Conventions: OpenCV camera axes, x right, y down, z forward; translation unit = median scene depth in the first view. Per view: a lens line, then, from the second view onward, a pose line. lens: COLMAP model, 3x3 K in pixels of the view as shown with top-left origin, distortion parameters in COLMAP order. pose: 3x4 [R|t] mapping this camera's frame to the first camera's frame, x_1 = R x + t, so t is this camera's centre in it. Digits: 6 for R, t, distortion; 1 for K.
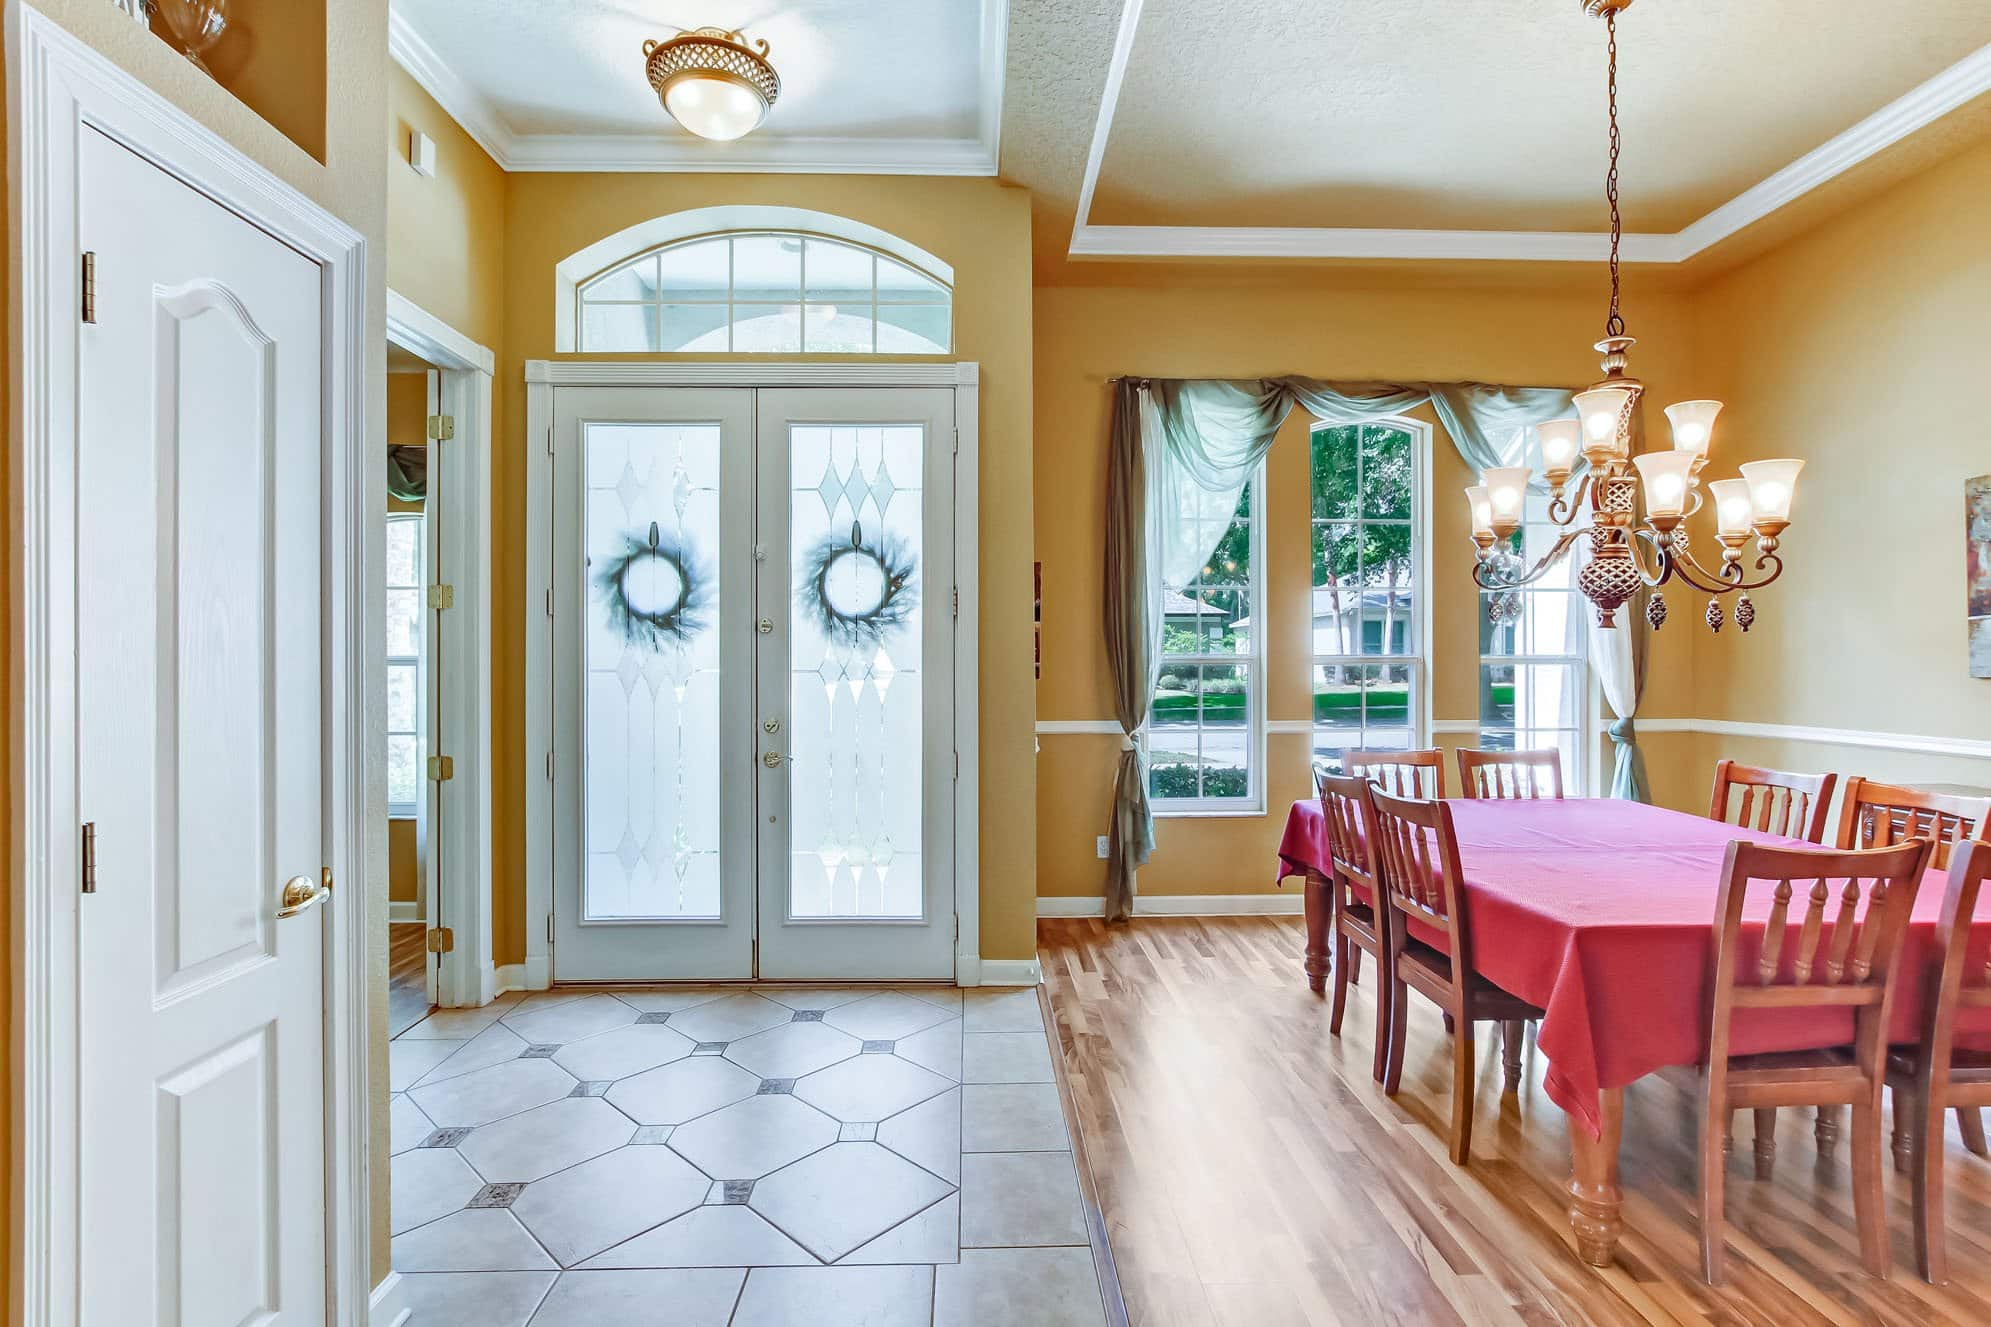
lens RADIAL K [[921.6, 0, 1003.8], [0, 921.6, 651.6], [0, 0, 1]] dist [-0.021115, -0.000220]
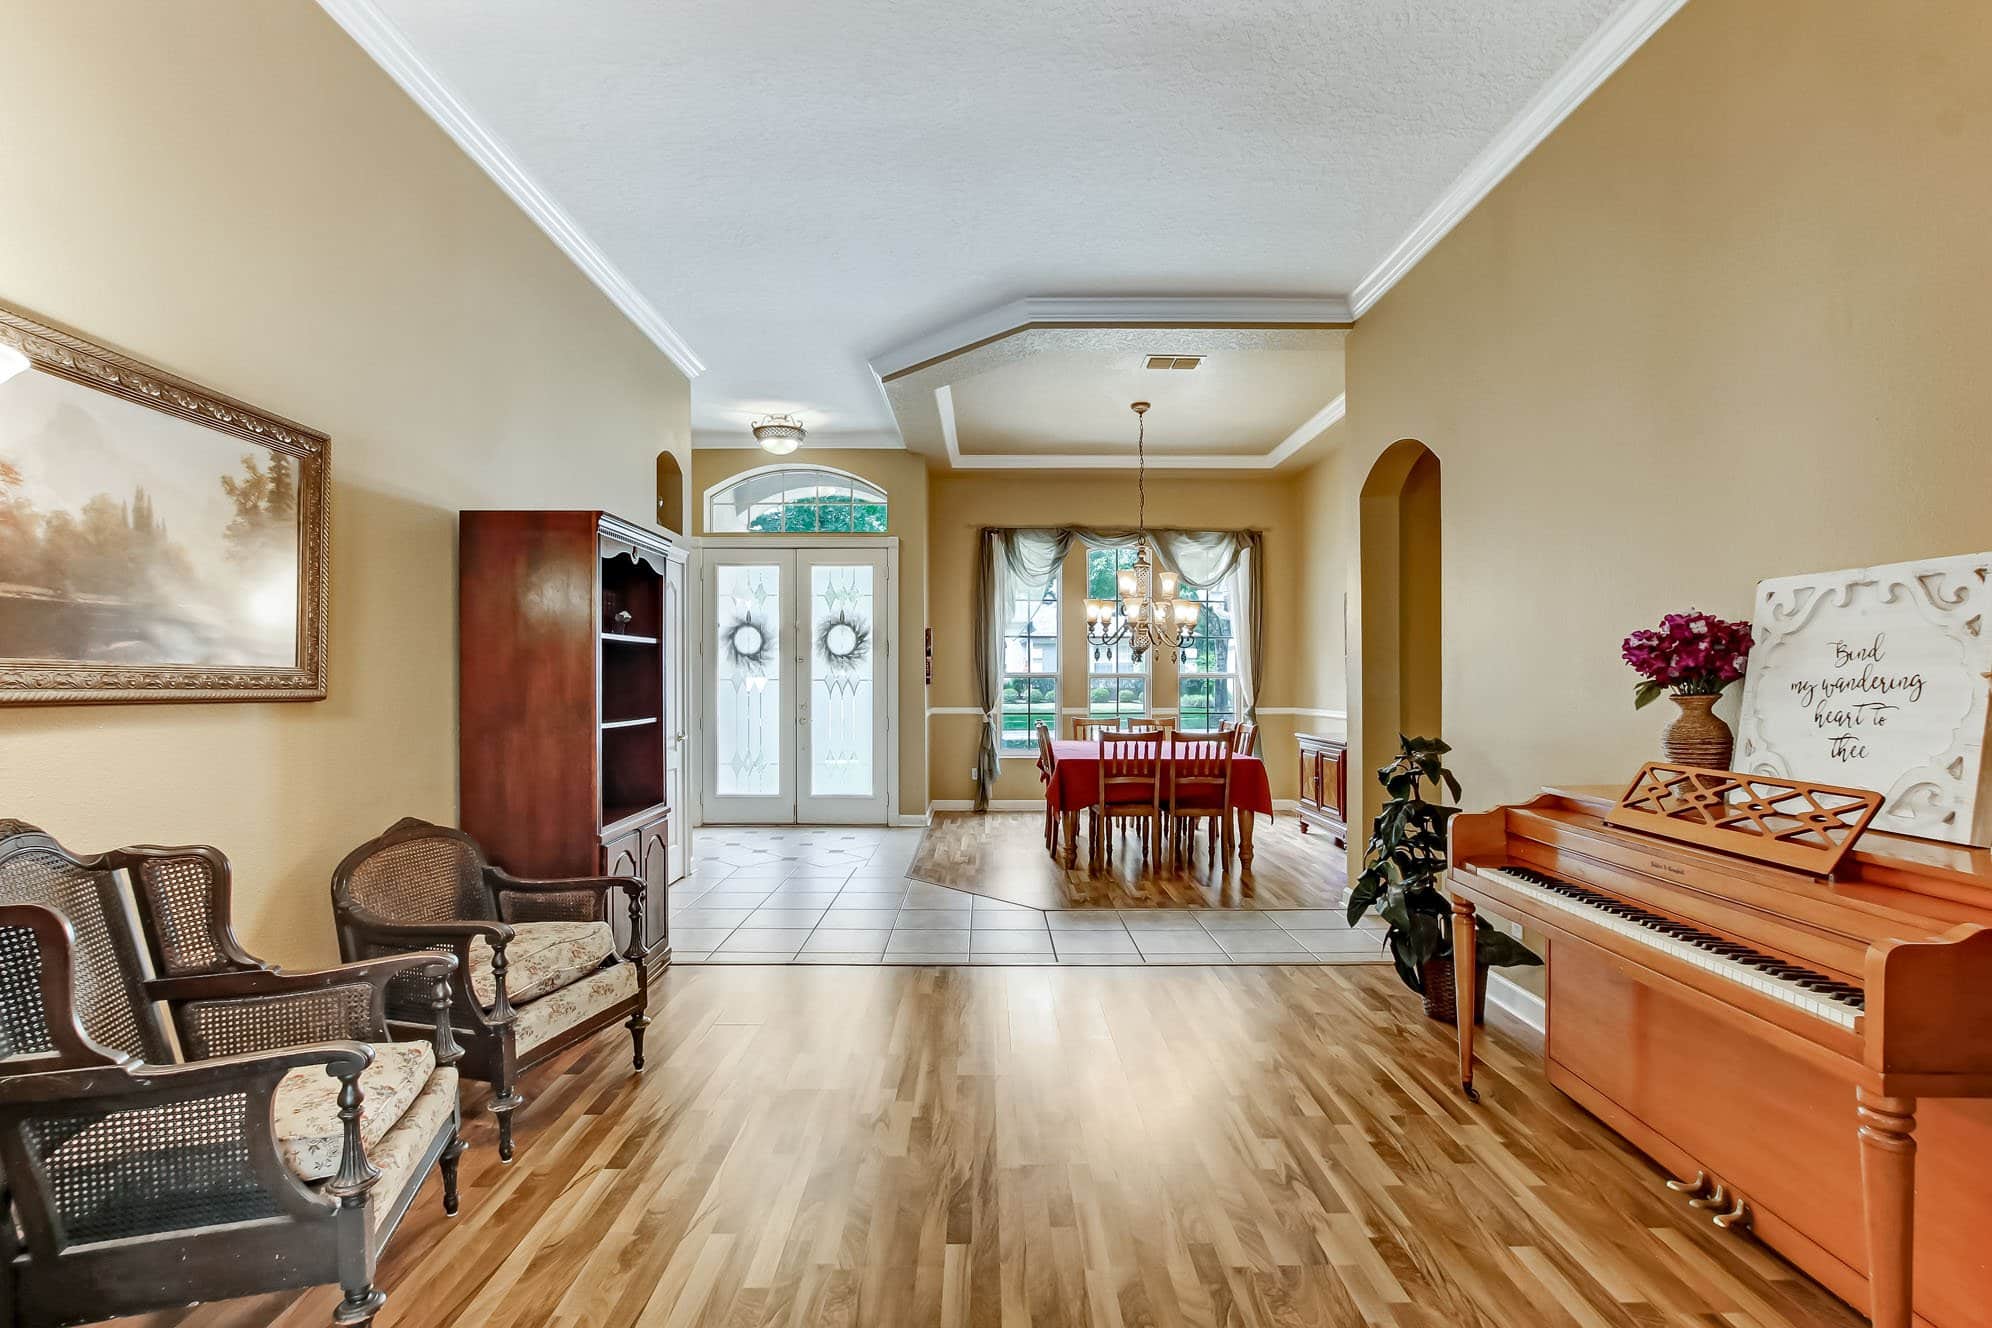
lens RADIAL K [[922.1, 0, 989.1], [0, 922.1, 673.6], [0, 0, 1]] dist [-0.021115, -0.000220]
pose [[0.998970, 0.001013, -0.045369, 0.277823], [-0.000897, 0.999996, 0.002566, -0.000200], [0.045371, -0.002522, 0.998967, -1.121421]]
